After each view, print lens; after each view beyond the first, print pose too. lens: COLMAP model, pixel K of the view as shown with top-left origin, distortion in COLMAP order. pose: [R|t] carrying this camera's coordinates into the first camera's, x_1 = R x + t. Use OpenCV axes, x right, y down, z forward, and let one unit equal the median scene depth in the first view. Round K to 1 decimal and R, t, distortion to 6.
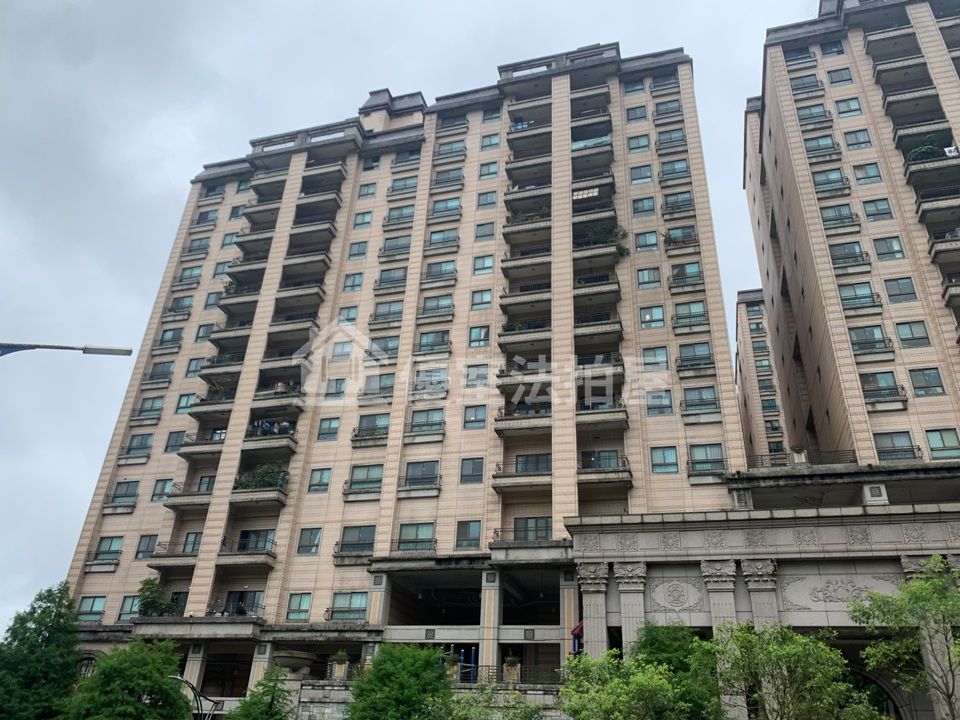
lens RADIAL K [[726.4, 0, 481.1], [0, 726.4, 353.9], [0, 0, 1]] dist [0.038609, -0.062677]
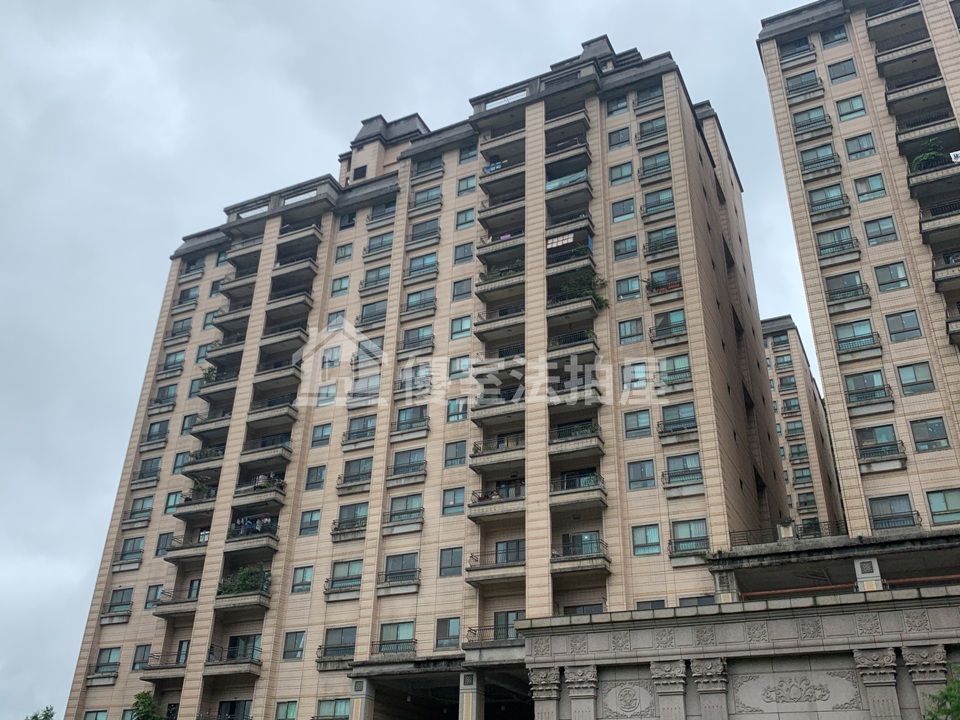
lens RADIAL K [[885.5, 0, 473.9], [0, 885.5, 352.2], [0, 0, 1]] dist [0.067272, -0.140061]
pose [[0.984789, -0.100530, -0.141719, 0.195692], [0.099882, 0.994931, -0.011701, -0.086814], [0.142177, -0.002632, 0.989838, -0.120054]]
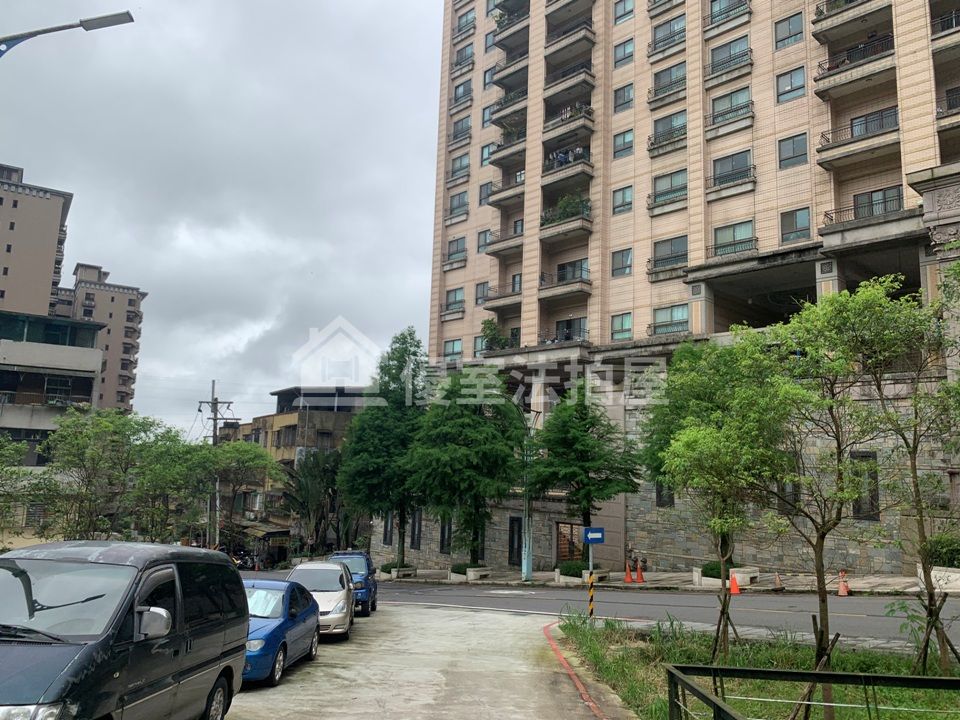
lens RADIAL K [[719.8, 0, 477.7], [0, 719.8, 358.4], [0, 0, 1]] dist [-0.000209, -0.024225]
pose [[0.864749, -0.089134, -0.494232, 0.057233], [0.249282, 0.930510, 0.268347, 0.068594], [0.435969, -0.355255, 0.826877, 0.082488]]
